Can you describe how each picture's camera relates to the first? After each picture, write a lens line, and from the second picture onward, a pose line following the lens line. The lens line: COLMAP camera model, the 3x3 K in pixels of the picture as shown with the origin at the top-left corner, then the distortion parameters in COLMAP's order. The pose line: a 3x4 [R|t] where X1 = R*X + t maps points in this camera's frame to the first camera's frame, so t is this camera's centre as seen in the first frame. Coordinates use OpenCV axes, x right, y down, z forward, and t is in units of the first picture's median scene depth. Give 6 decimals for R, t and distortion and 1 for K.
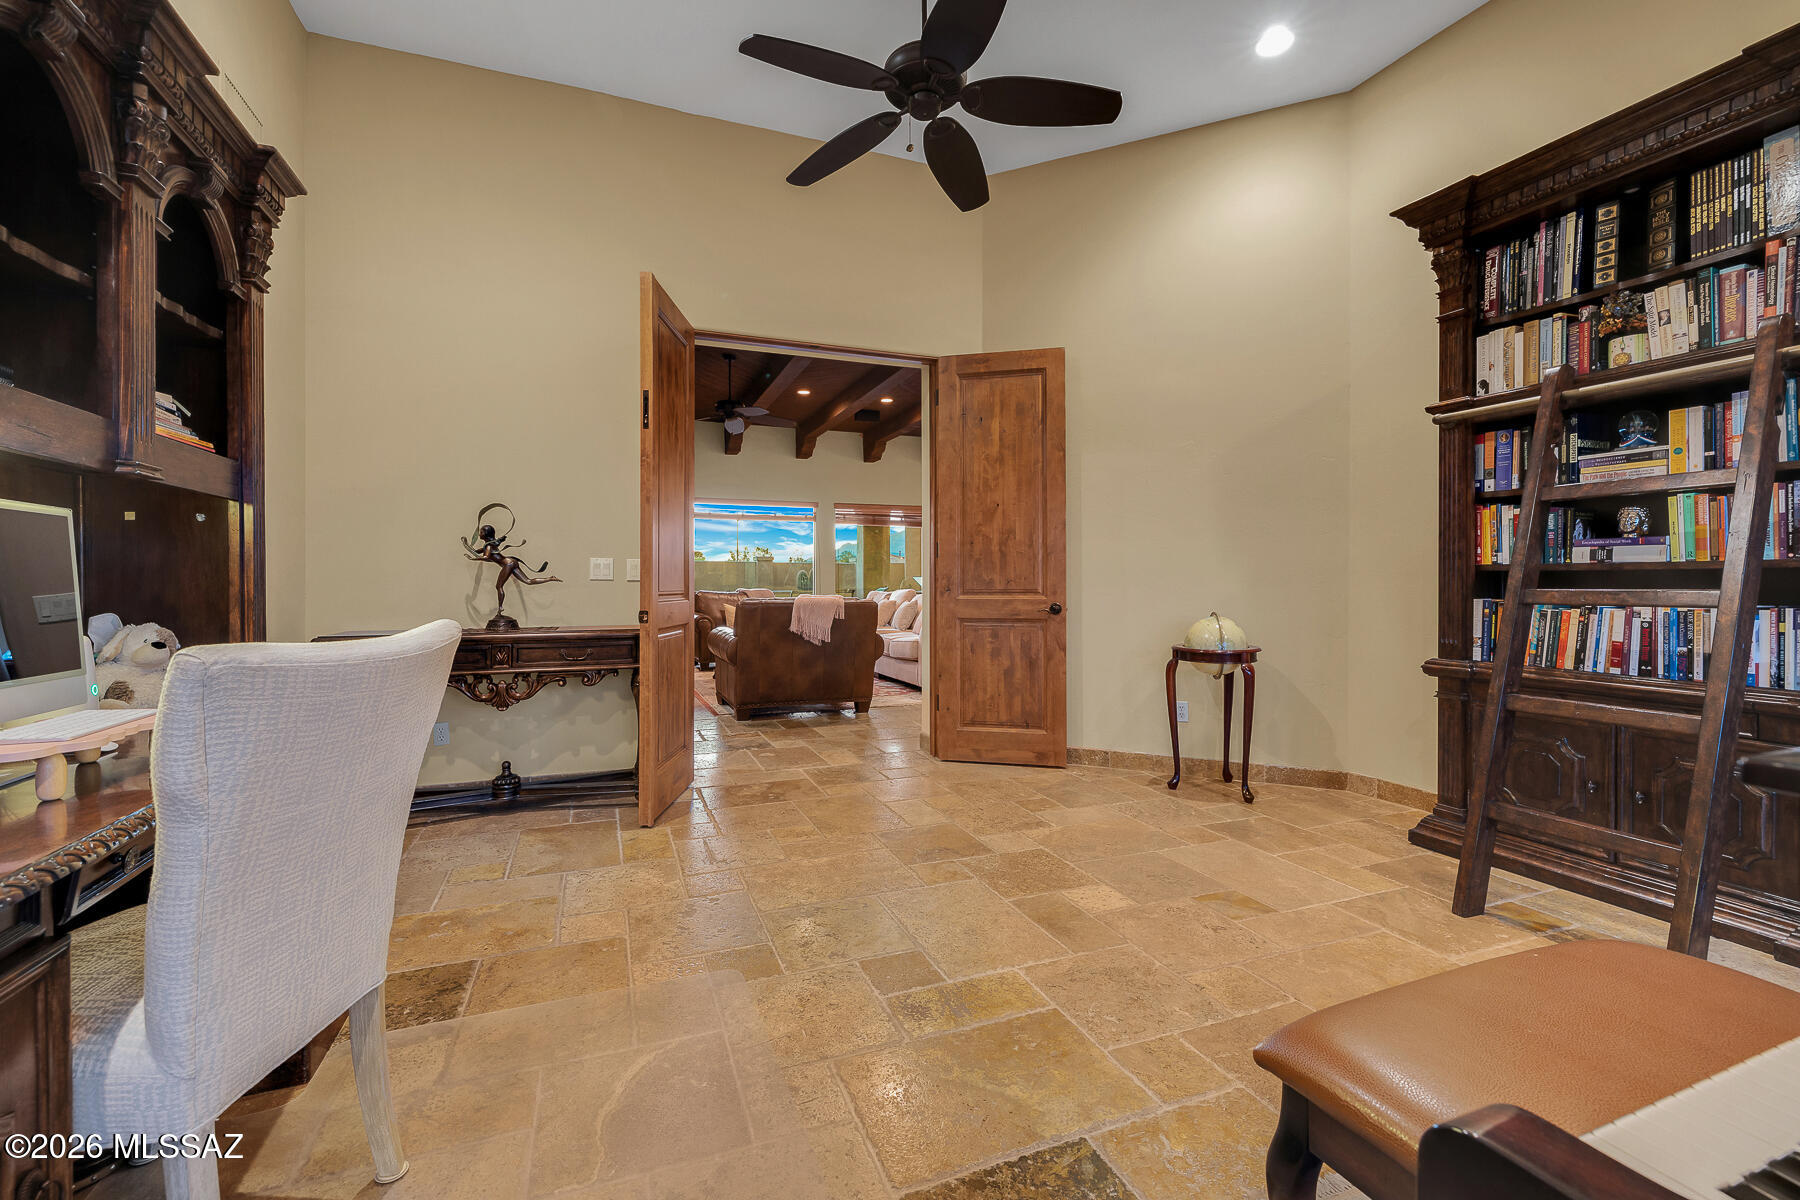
lens RADIAL K [[792.9, 0, 901.0], [0, 792.9, 593.8], [0, 0, 1]] dist [-0.003622, -0.000691]
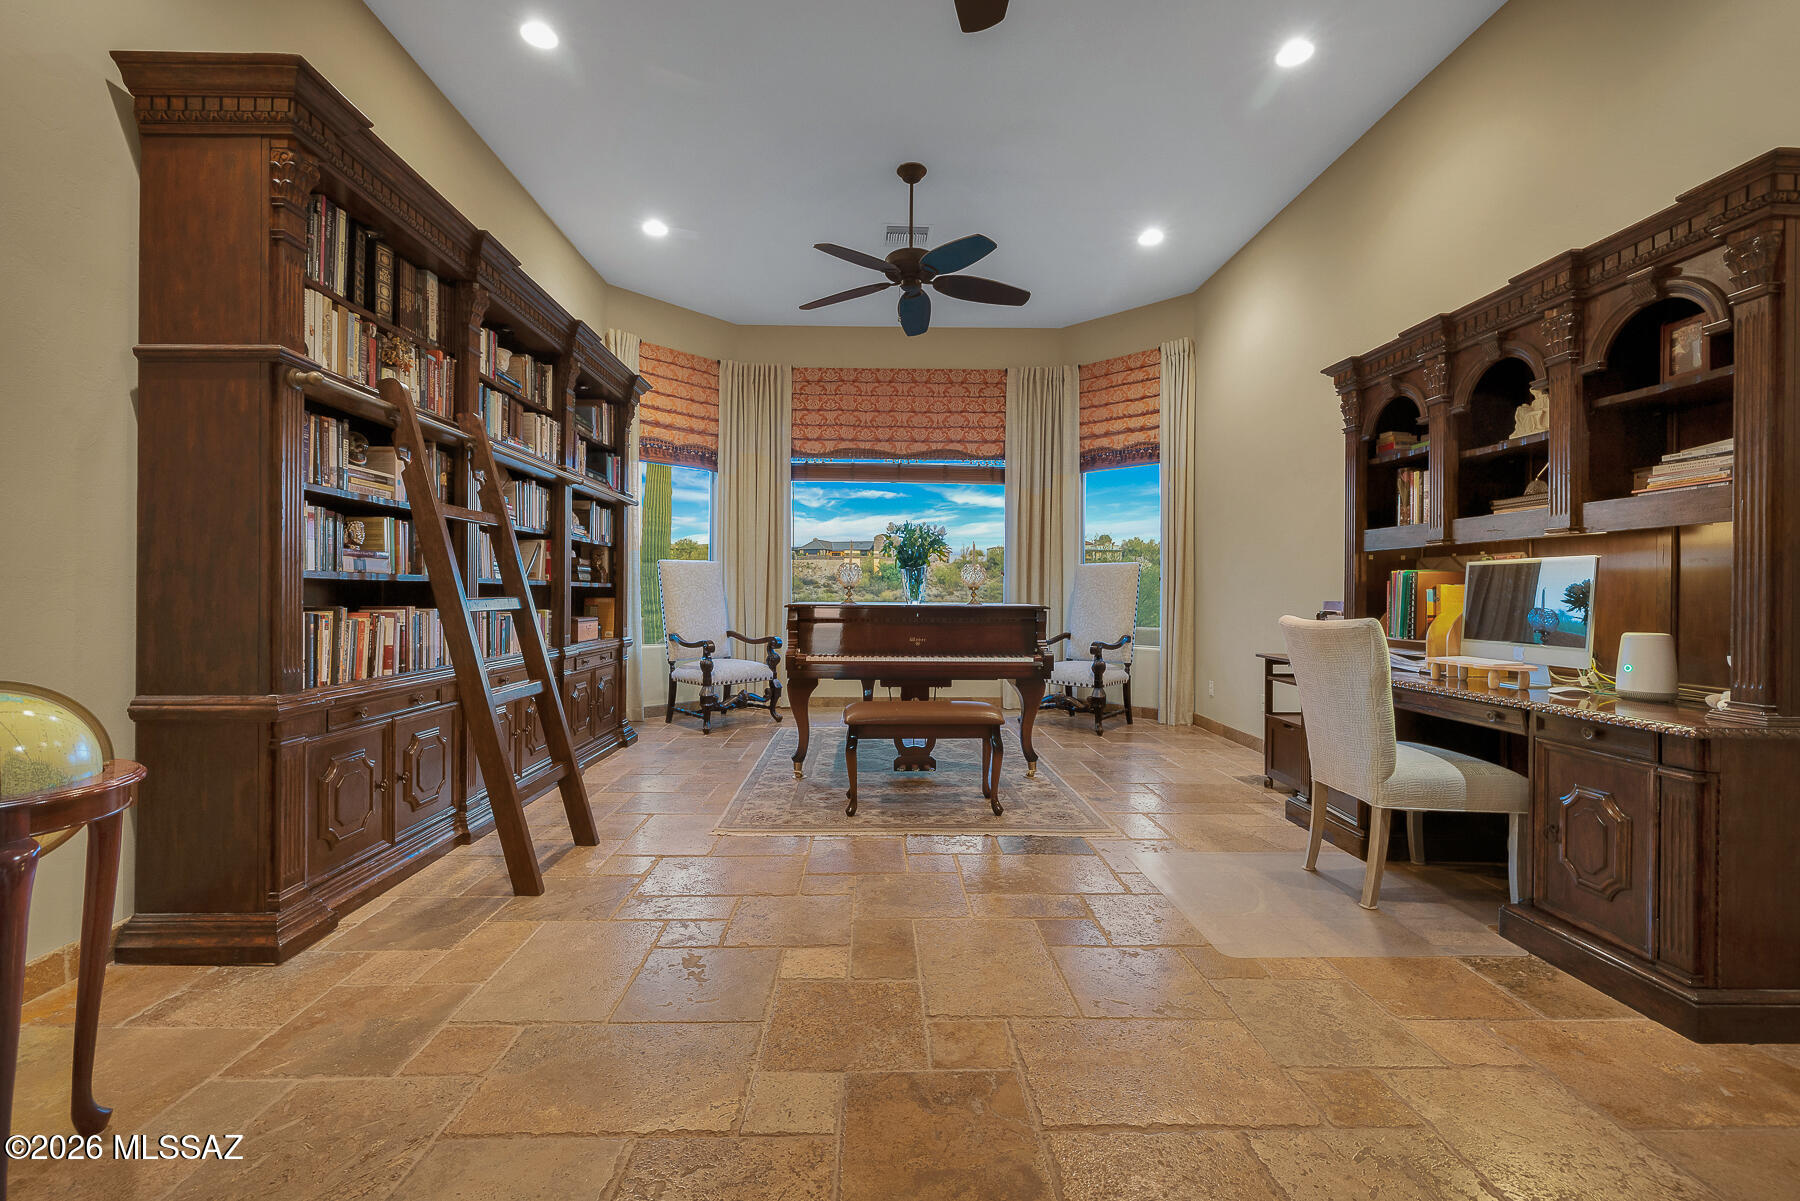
lens RADIAL K [[792.9, 0, 875.0], [0, 792.9, 589.0], [0, 0, 1]] dist [-0.003622, -0.000691]
pose [[-0.934147, 0.000384, 0.356889, -0.113303], [0.004988, 0.999916, 0.011979, -0.026459], [-0.356854, 0.012971, -0.934070, 1.707066]]
